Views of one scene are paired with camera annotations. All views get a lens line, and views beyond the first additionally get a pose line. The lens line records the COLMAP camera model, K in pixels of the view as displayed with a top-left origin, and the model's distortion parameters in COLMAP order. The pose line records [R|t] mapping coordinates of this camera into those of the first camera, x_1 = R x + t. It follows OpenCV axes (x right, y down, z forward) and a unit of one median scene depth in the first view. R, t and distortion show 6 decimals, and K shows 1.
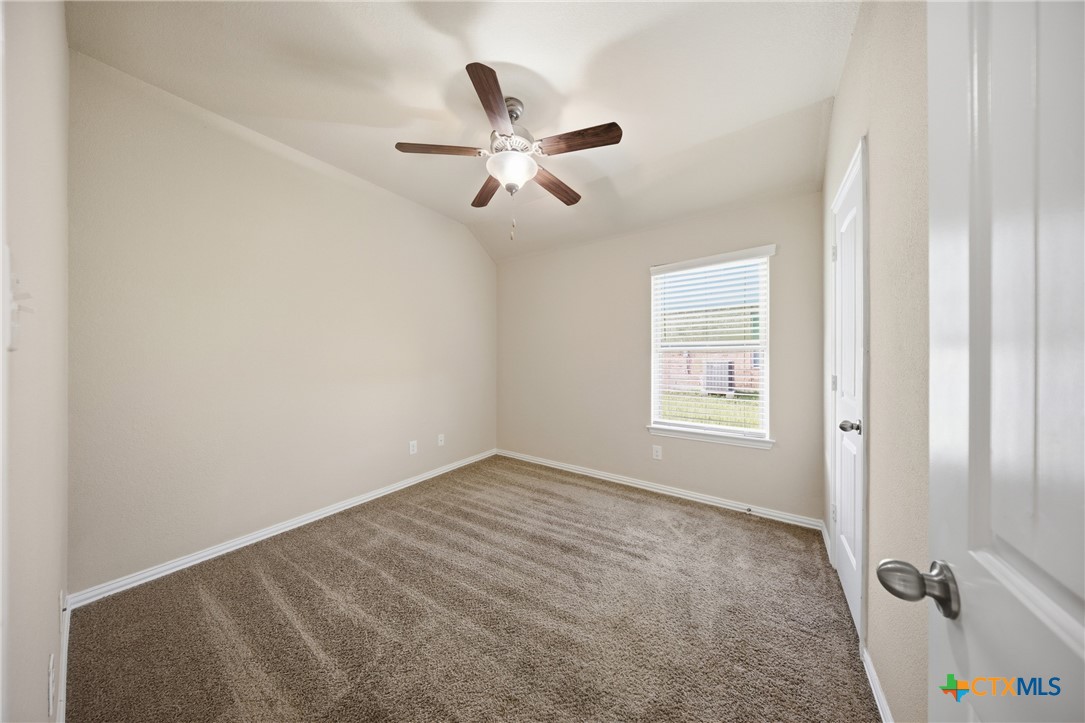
lens RADIAL K [[321.8, 0, 544.9], [0, 321.8, 359.4], [0, 0, 1]] dist [-0.007819, -0.000046]
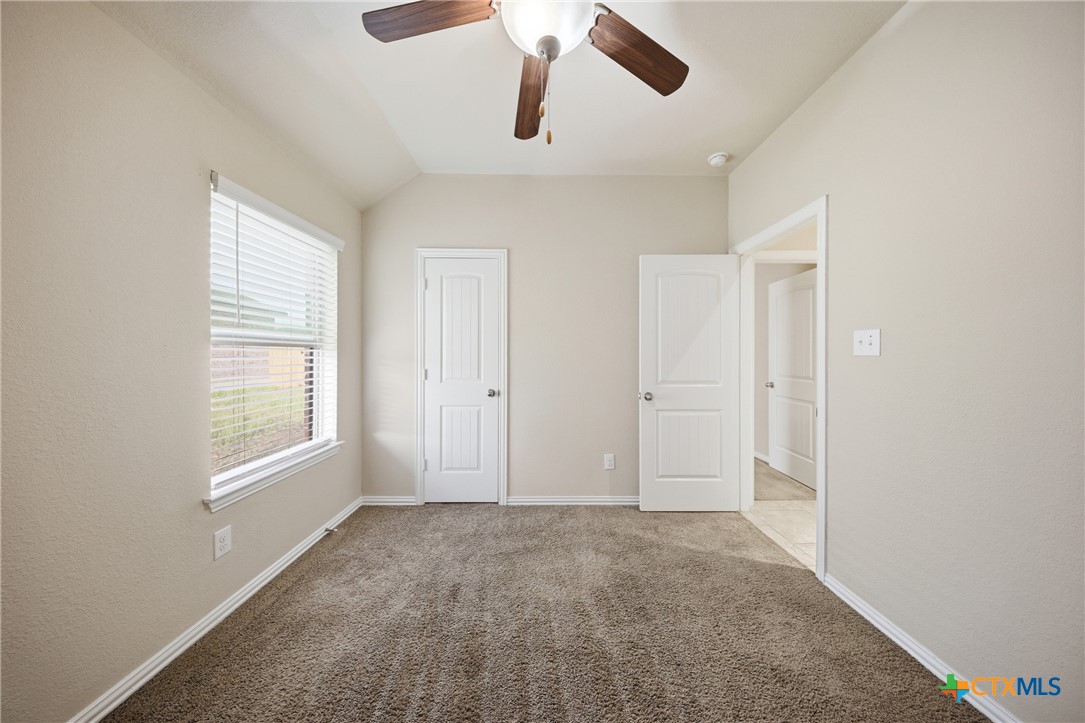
lens RADIAL K [[321.8, 0, 544.9], [0, 321.8, 359.4], [0, 0, 1]] dist [-0.007819, -0.000046]
pose [[-0.576373, -0.005335, 0.817170, -0.440532], [-0.000197, 0.999980, 0.006389, -0.005453], [-0.817187, 0.003521, -0.576362, 1.060065]]
